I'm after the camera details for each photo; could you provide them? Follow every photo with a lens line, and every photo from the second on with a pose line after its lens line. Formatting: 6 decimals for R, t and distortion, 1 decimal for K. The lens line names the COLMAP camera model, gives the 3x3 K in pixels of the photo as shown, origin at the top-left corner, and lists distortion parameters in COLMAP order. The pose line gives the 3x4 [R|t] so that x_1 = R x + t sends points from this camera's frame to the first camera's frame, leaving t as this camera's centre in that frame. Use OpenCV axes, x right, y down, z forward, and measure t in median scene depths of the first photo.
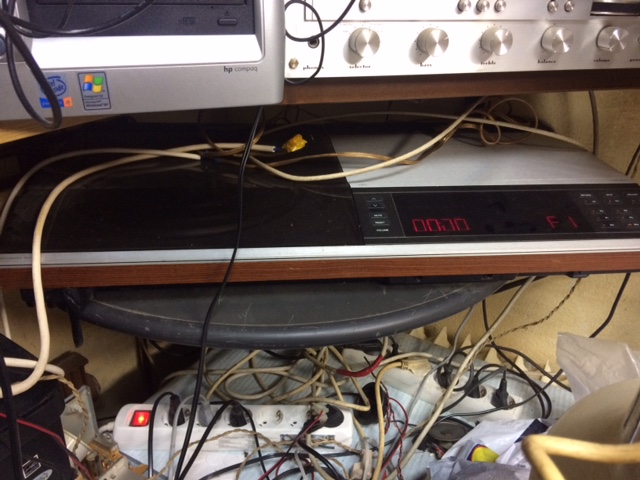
lens RADIAL K [[520.7, 0, 320.0], [0, 520.7, 240.0], [0, 0, 1]] dist [0.073393, -0.108090]
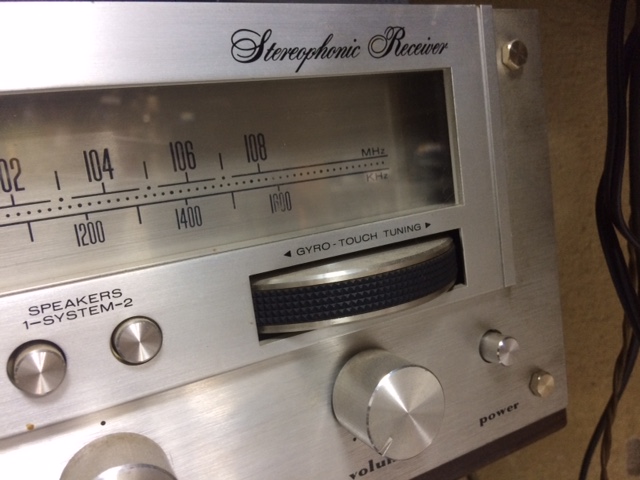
lens RADIAL K [[520.7, 0, 320.0], [0, 520.7, 240.0], [0, 0, 1]] dist [0.073393, -0.108090]
pose [[0.966361, -0.183577, 0.180129, 0.504146], [0.234427, 0.916795, -0.323313, -0.385735], [-0.105789, 0.354664, 0.928990, 0.756173]]
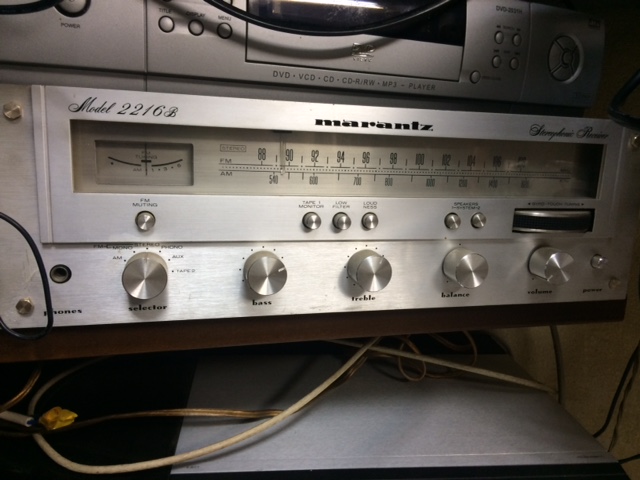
lens RADIAL K [[520.7, 0, 320.0], [0, 520.7, 240.0], [0, 0, 1]] dist [0.073393, -0.108090]
pose [[0.999816, 0.019154, -0.001428, 0.262636], [-0.018787, 0.959742, -0.280256, -0.220244], [-0.003997, 0.280231, 0.959924, 0.345235]]
